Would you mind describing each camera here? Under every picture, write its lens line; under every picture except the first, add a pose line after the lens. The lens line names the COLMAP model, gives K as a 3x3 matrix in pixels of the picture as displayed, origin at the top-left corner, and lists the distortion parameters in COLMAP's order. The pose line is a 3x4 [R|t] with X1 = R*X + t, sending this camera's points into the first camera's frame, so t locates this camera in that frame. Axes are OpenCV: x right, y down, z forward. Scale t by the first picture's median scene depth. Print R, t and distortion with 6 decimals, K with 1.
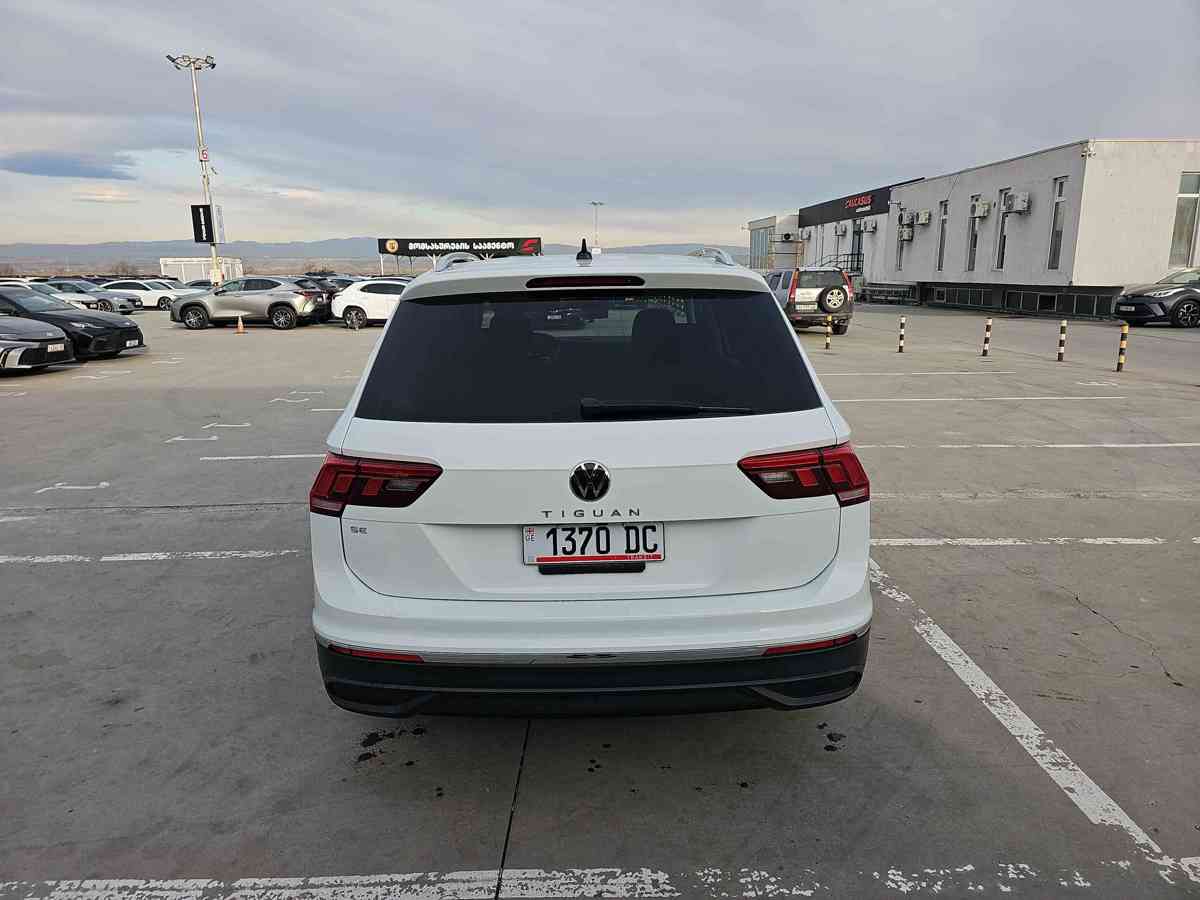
lens RADIAL K [[786.0, 0, 585.1], [0, 786.0, 439.8], [0, 0, 1]] dist [0.055247, -0.048425]
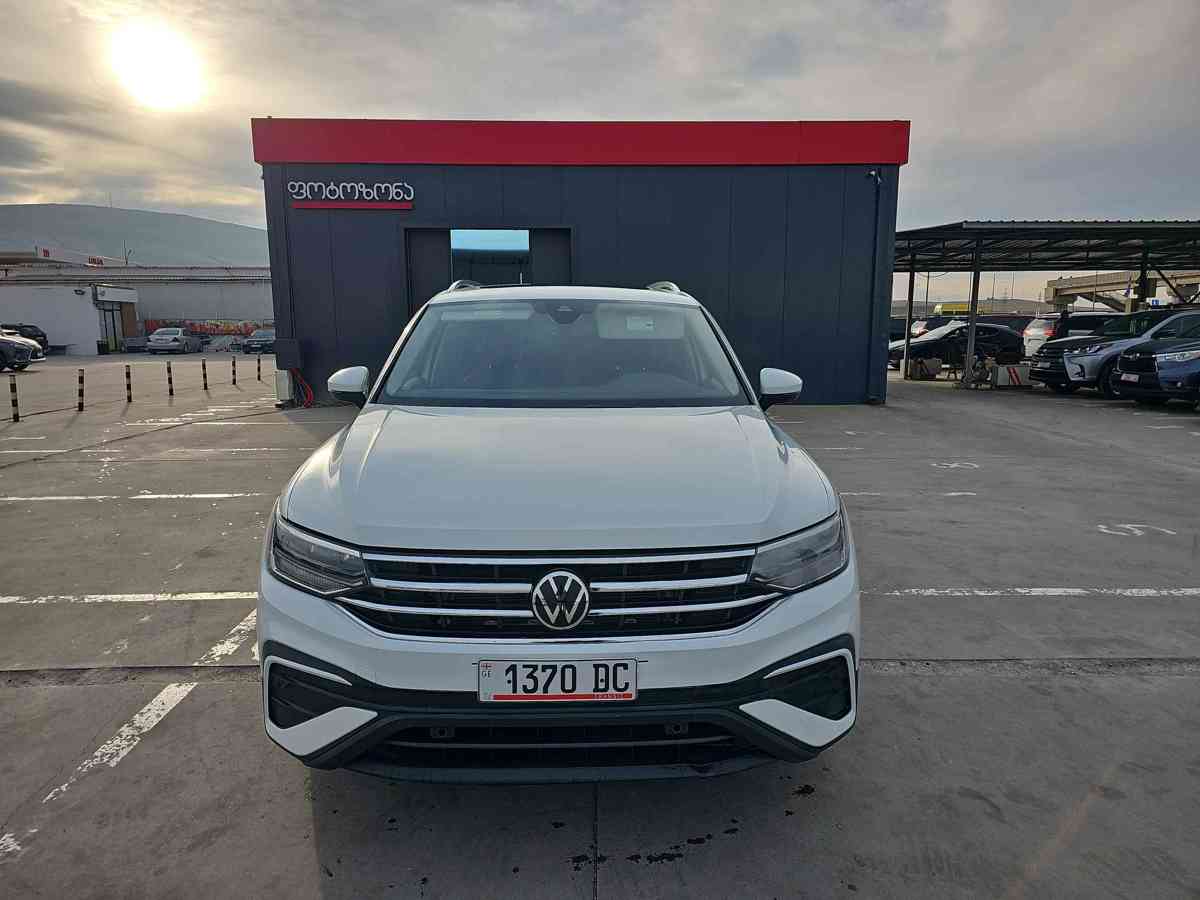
lens RADIAL K [[786.0, 0, 587.2], [0, 786.0, 452.5], [0, 0, 1]] dist [0.055247, -0.048425]
pose [[-0.999630, 0.018126, -0.020258, -0.001065], [0.009694, 0.933939, 0.357300, -0.099138], [0.025396, 0.356971, -0.933770, 0.519088]]
